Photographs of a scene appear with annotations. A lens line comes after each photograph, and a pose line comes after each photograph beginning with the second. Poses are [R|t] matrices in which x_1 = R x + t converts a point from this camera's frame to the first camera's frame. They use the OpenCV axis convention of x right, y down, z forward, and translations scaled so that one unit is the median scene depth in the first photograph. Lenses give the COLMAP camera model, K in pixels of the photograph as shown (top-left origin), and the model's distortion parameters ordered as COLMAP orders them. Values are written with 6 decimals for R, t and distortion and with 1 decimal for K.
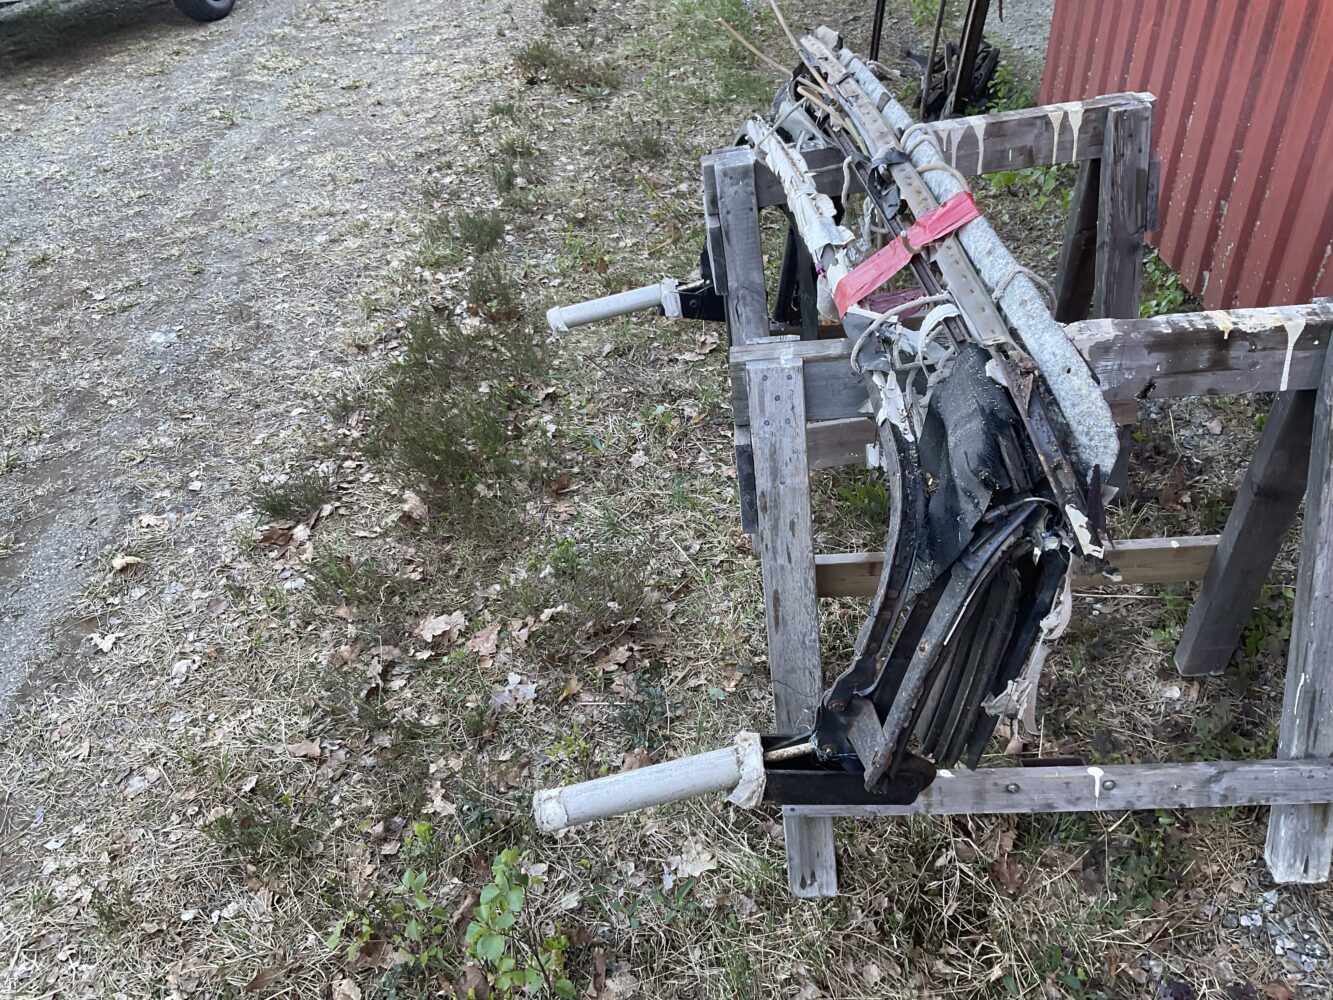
lens RADIAL K [[1120.0, 0, 662.0], [0, 1120.0, 505.5], [0, 0, 1]] dist [0.148250, -0.309033]
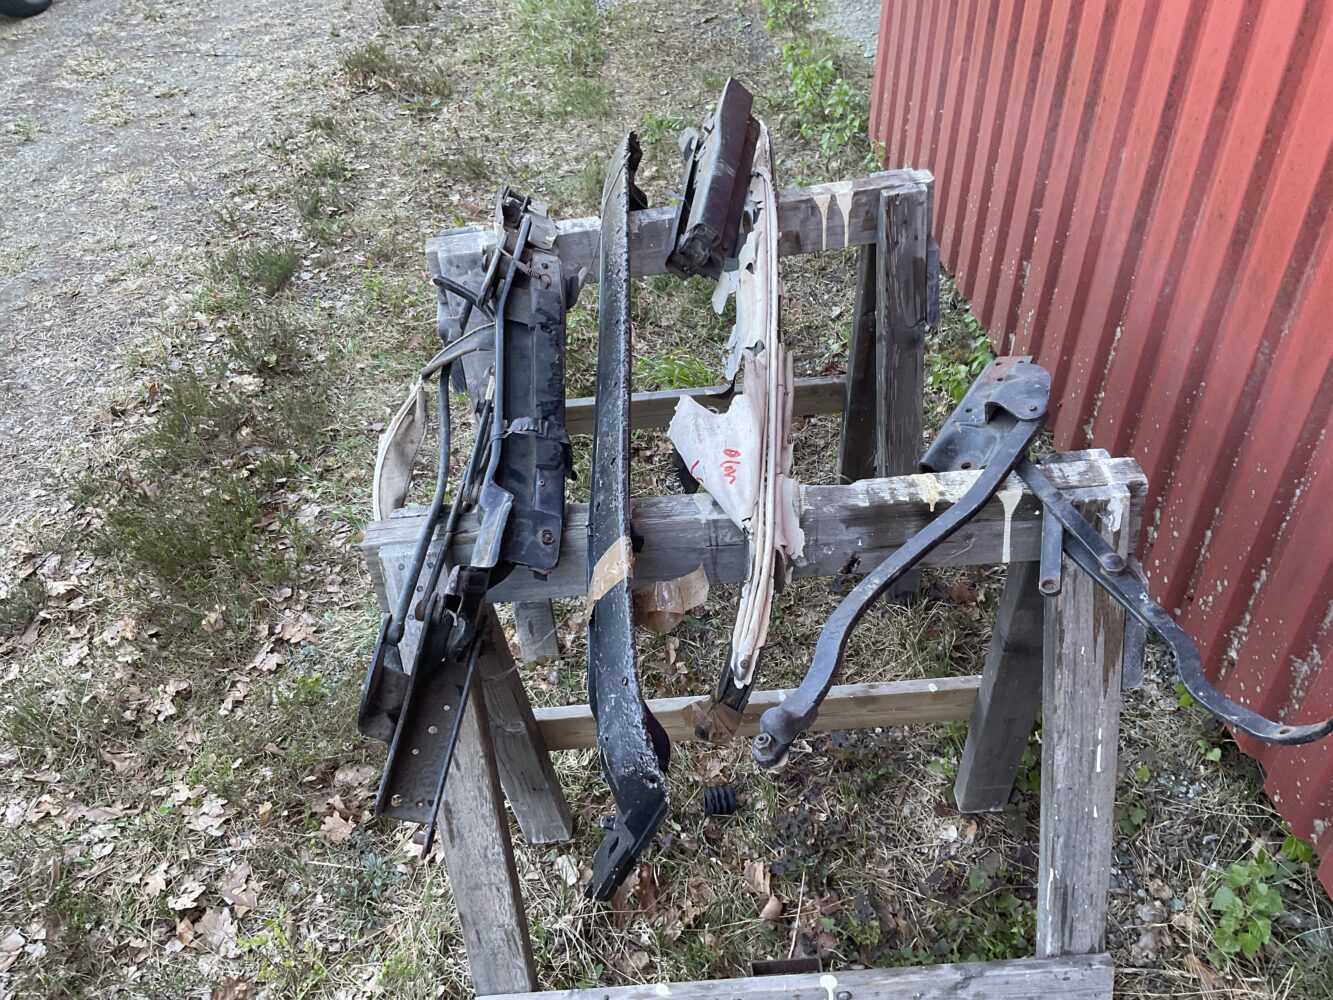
lens RADIAL K [[1118.1, 0, 666.5], [0, 1118.1, 500.0], [0, 0, 1]] dist [0.104028, -0.191805]
pose [[0.997760, -0.026032, 0.061625, 0.110169], [0.024512, 0.999380, 0.025287, -0.082436], [-0.062245, -0.023720, 0.997779, 0.074671]]
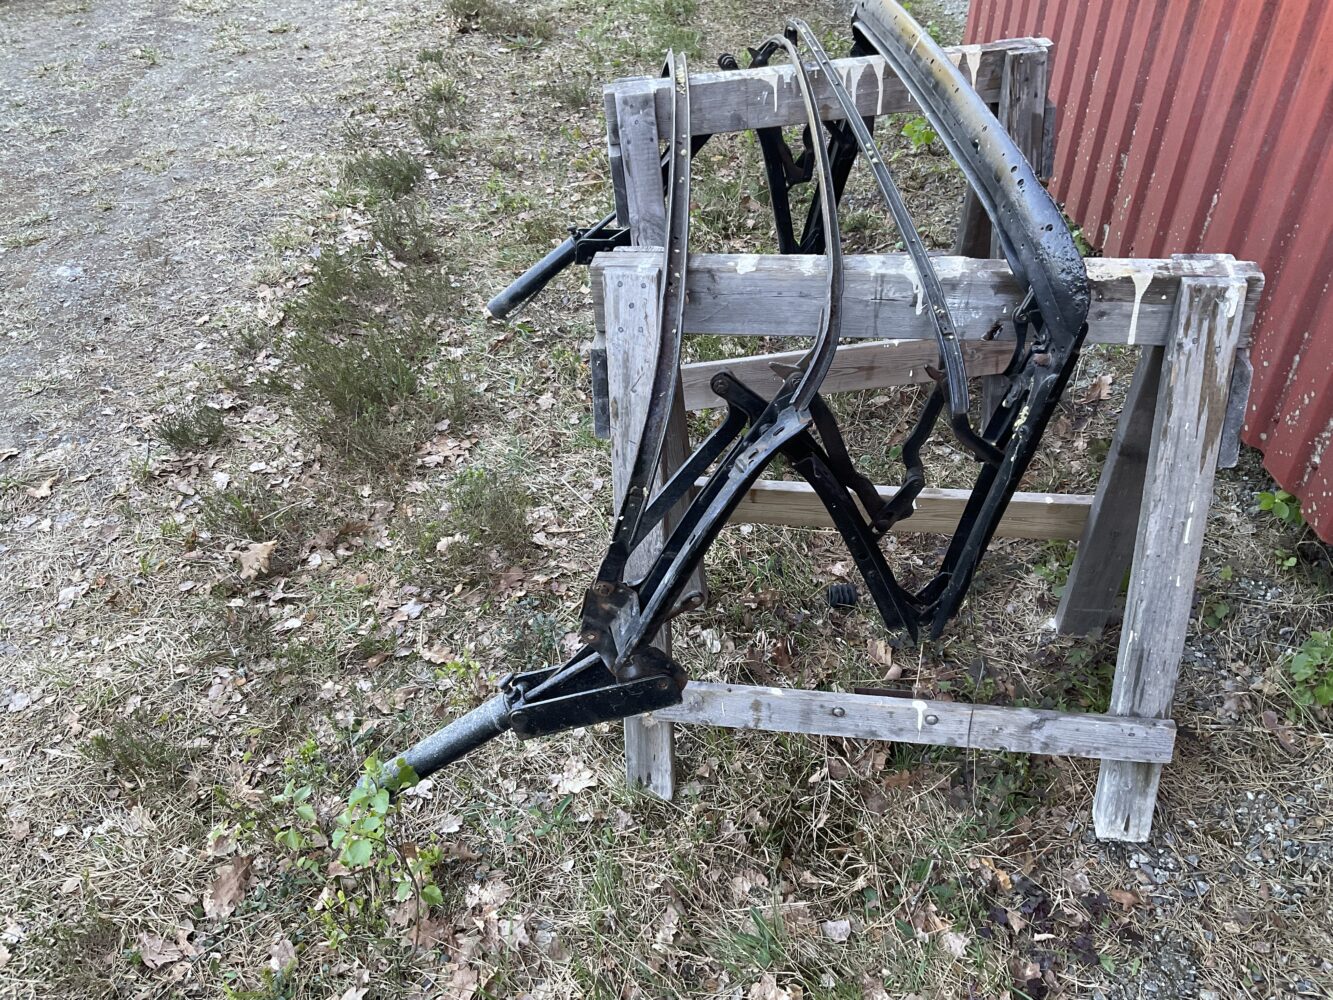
lens RADIAL K [[1124.5, 0, 663.1], [0, 1124.5, 509.2], [0, 0, 1]] dist [0.087696, -0.147285]
pose [[0.998851, 0.016475, 0.045005, 0.032592], [-0.017459, 0.999615, 0.021551, 0.027817], [-0.044633, -0.022312, 0.998754, -0.003870]]
